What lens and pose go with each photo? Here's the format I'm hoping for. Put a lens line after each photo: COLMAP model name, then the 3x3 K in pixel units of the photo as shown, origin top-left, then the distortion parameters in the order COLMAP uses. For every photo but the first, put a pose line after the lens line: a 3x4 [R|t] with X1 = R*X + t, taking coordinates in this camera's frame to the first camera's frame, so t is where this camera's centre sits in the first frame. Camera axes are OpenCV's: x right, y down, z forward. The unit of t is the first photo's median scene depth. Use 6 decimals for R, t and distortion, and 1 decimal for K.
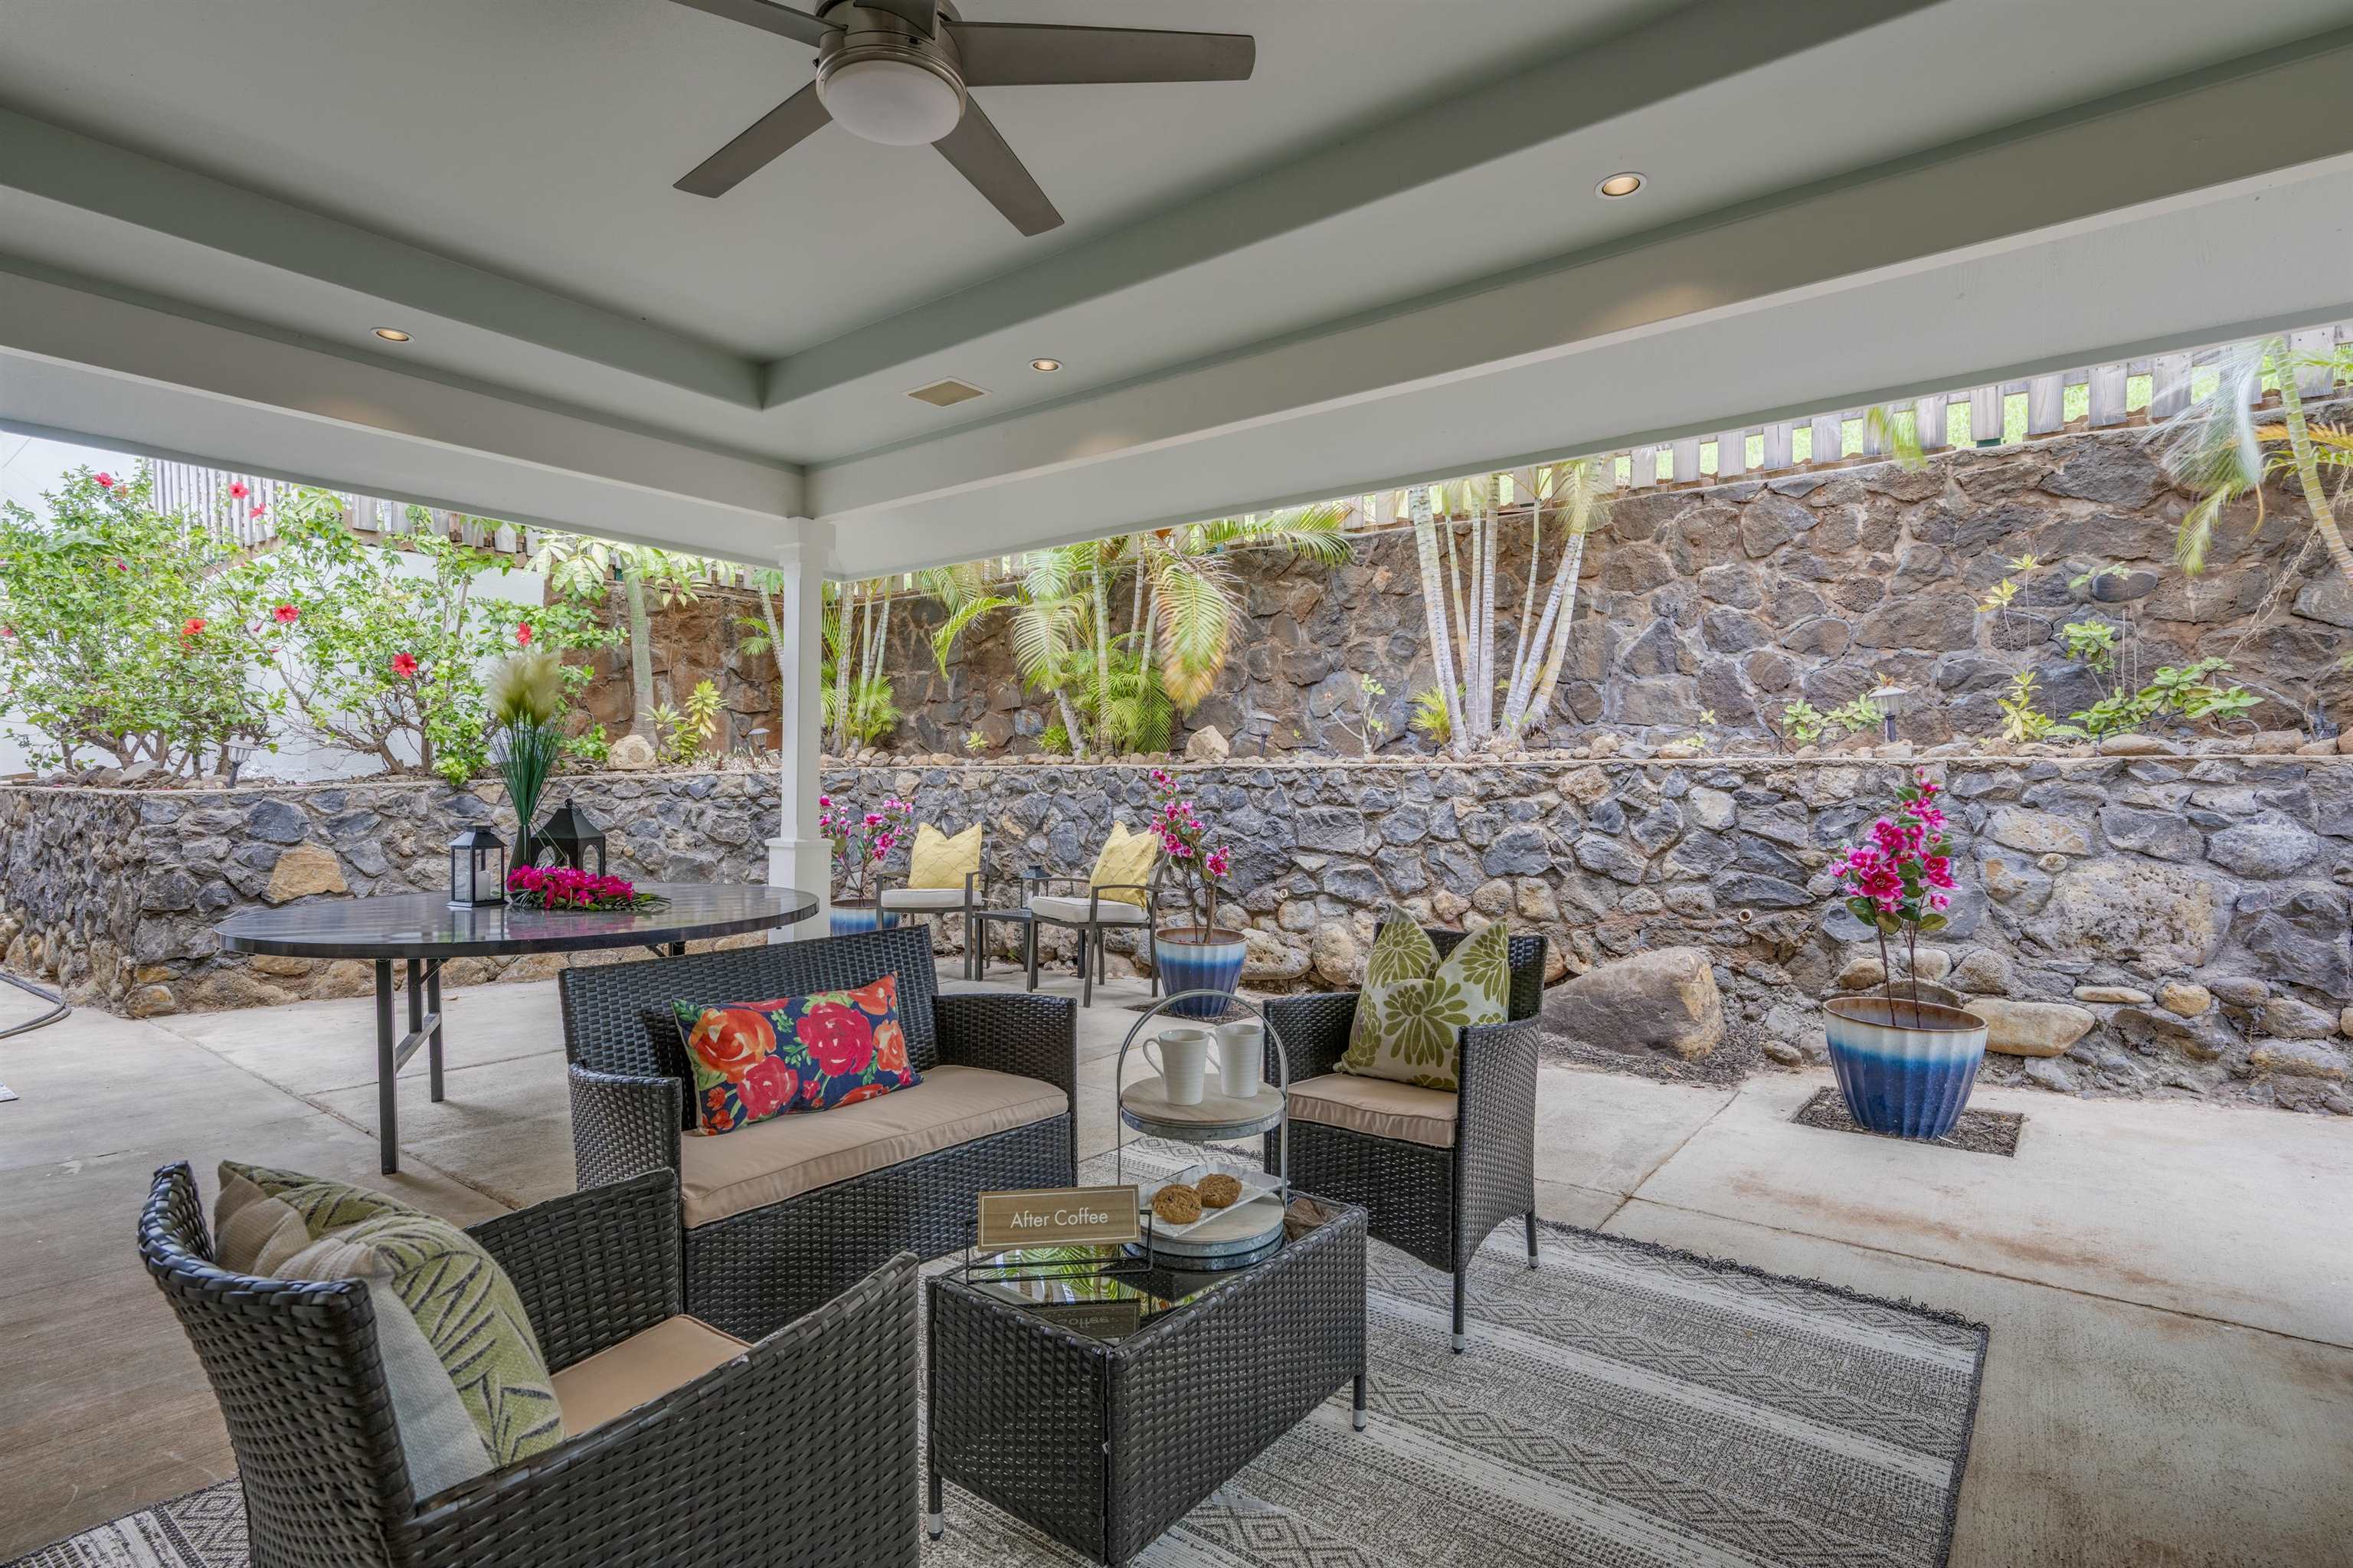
lens RADIAL K [[1163.1, 0, 1187.2], [0, 1163.1, 776.6], [0, 0, 1]] dist [0.006486, -0.005464]
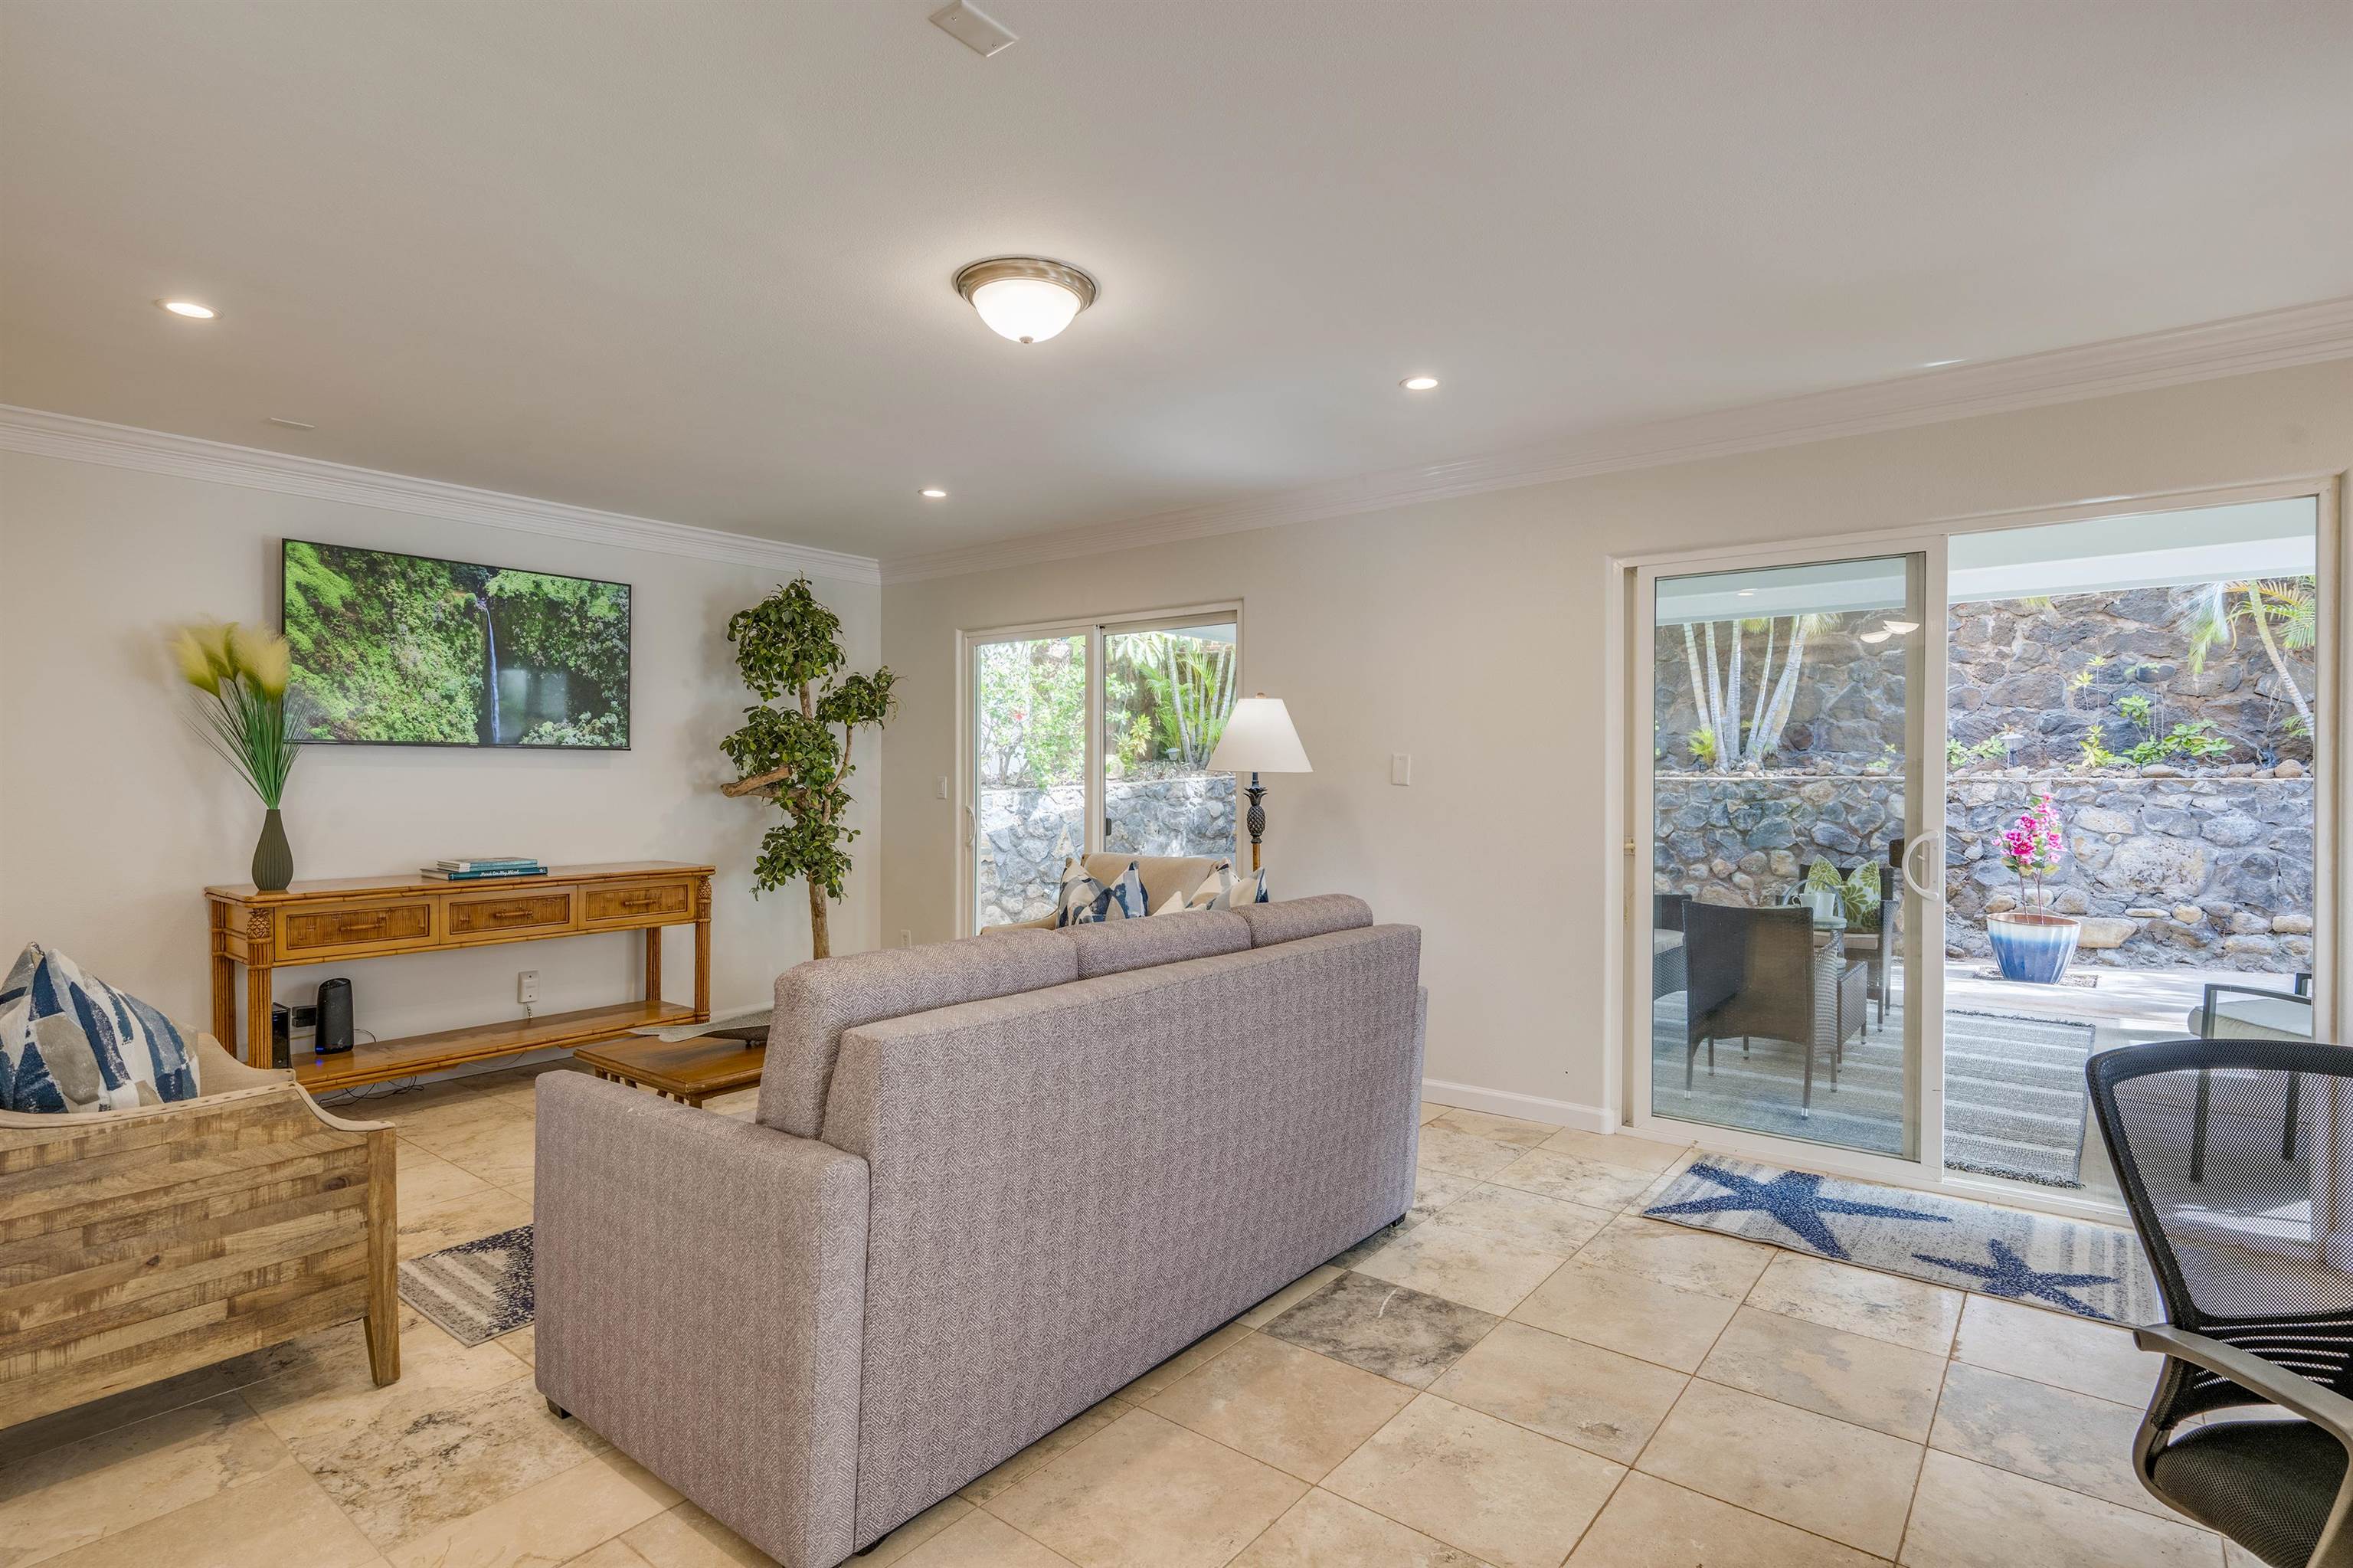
lens RADIAL K [[1169.0, 0, 1198.9], [0, 1169.0, 779.9], [0, 0, 1]] dist [0.001439, -0.003160]
pose [[0.999931, -0.001156, -0.011696, -0.504913], [0.001283, 0.999941, 0.010807, -0.029173], [0.011683, -0.010821, 0.999873, -0.637227]]
